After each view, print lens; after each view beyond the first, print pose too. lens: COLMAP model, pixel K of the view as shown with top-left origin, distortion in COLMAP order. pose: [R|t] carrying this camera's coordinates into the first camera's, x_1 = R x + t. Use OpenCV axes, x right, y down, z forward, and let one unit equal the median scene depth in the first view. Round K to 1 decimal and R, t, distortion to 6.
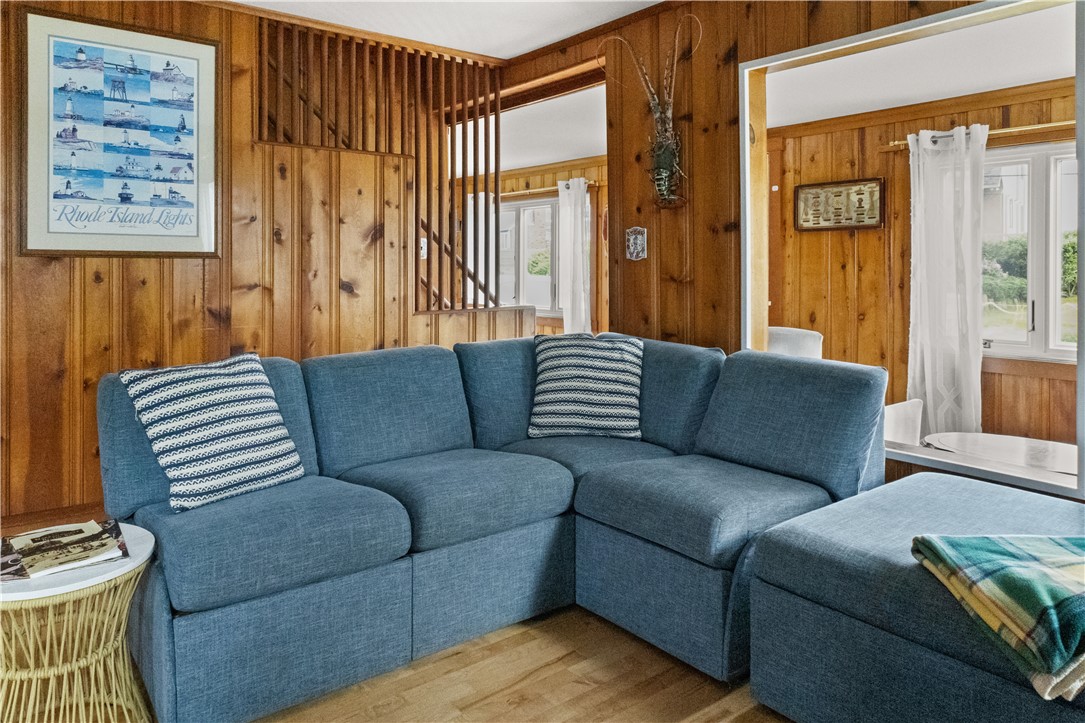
lens RADIAL K [[725.4, 0, 543.0], [0, 725.4, 268.0], [0, 0, 1]] dist [-0.028490, -0.001100]
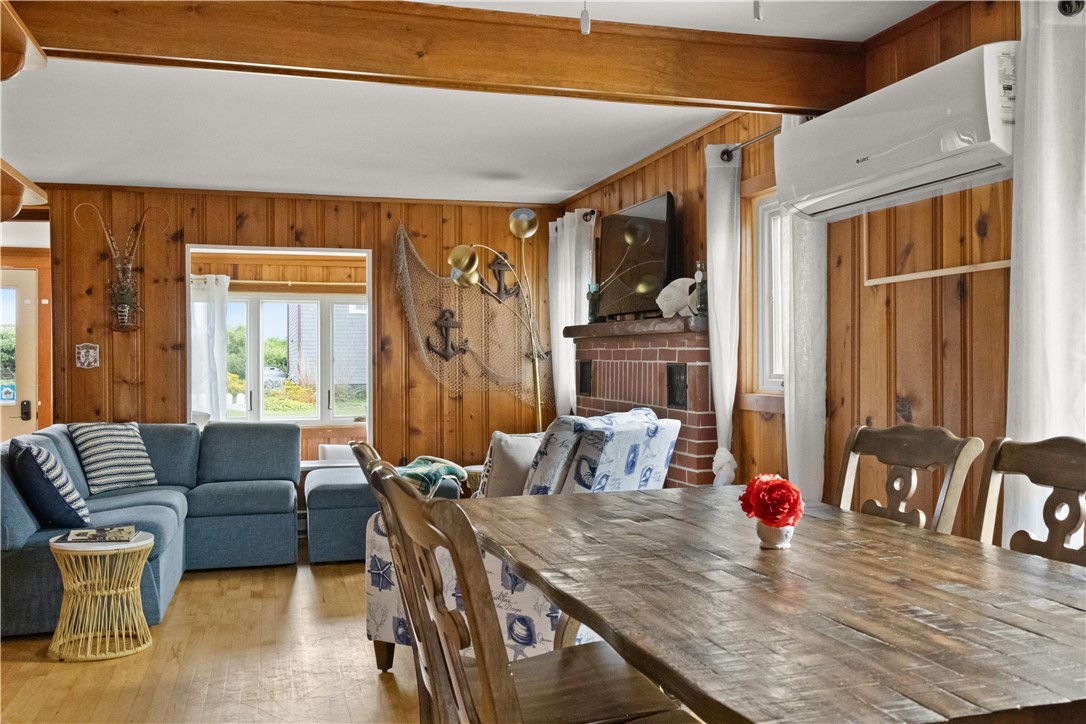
lens RADIAL K [[972.1, 0, 543.0], [0, 972.1, 362.0], [0, 0, 1]] dist [0.000208, -0.000020]
pose [[0.378689, -0.003296, 0.925518, -1.332558], [0.006481, 0.999979, 0.000909, -0.020177], [-0.925501, 0.005654, 0.378702, -0.499914]]
